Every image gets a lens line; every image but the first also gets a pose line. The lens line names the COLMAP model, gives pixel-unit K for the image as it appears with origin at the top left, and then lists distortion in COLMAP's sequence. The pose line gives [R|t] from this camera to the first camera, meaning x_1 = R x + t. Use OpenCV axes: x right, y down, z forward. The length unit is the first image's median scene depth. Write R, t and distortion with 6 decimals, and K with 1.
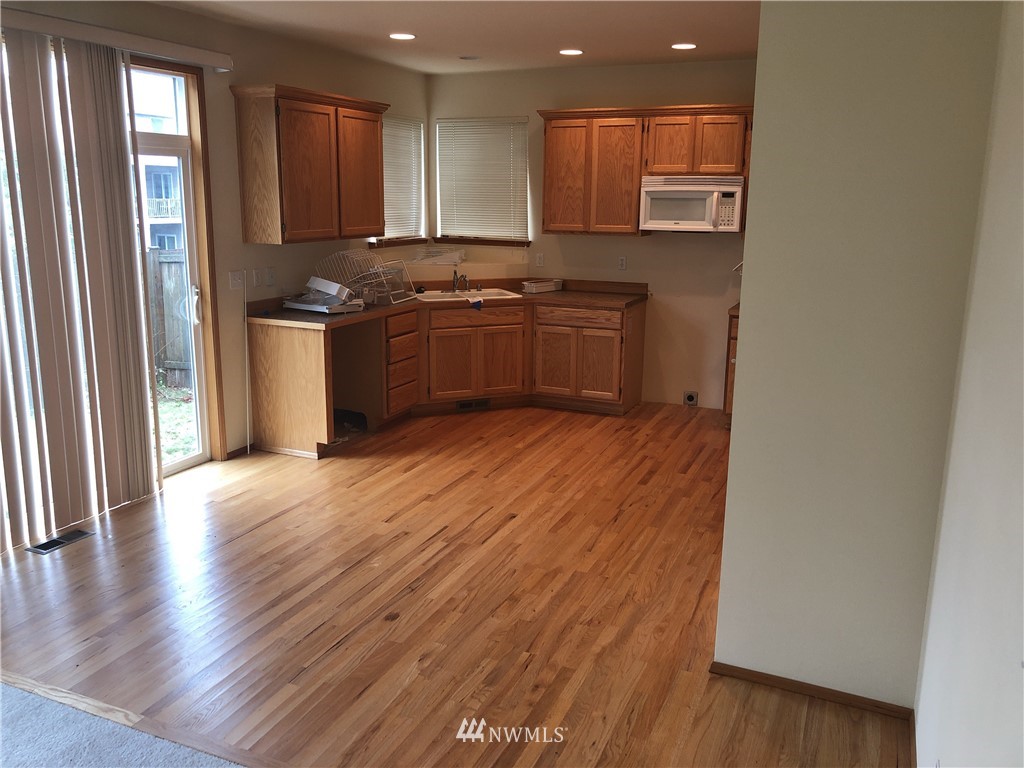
lens RADIAL K [[836.1, 0, 512.7], [0, 836.1, 367.4], [0, 0, 1]] dist [0.026579, -0.012766]
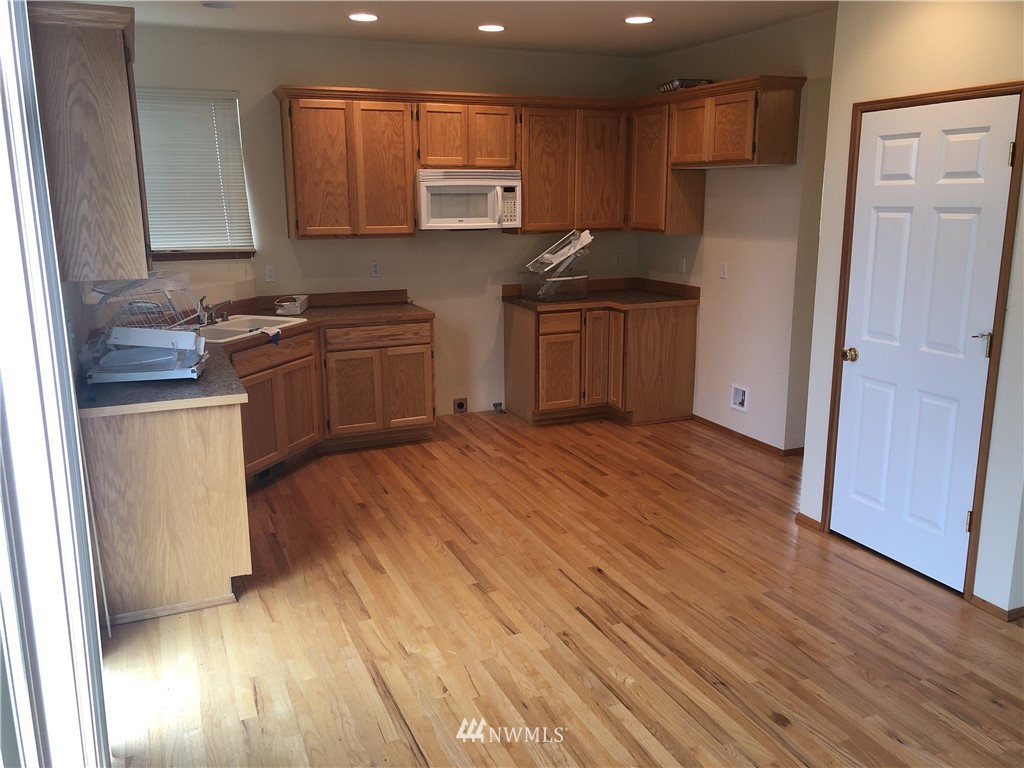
lens RADIAL K [[836.1, 0, 512.7], [0, 836.1, 367.4], [0, 0, 1]] dist [0.026579, -0.012766]
pose [[0.672226, -0.164361, 0.721871, -0.471710], [0.158843, 0.984358, 0.076207, -0.076038], [-0.723105, 0.063435, 0.687819, 0.343333]]
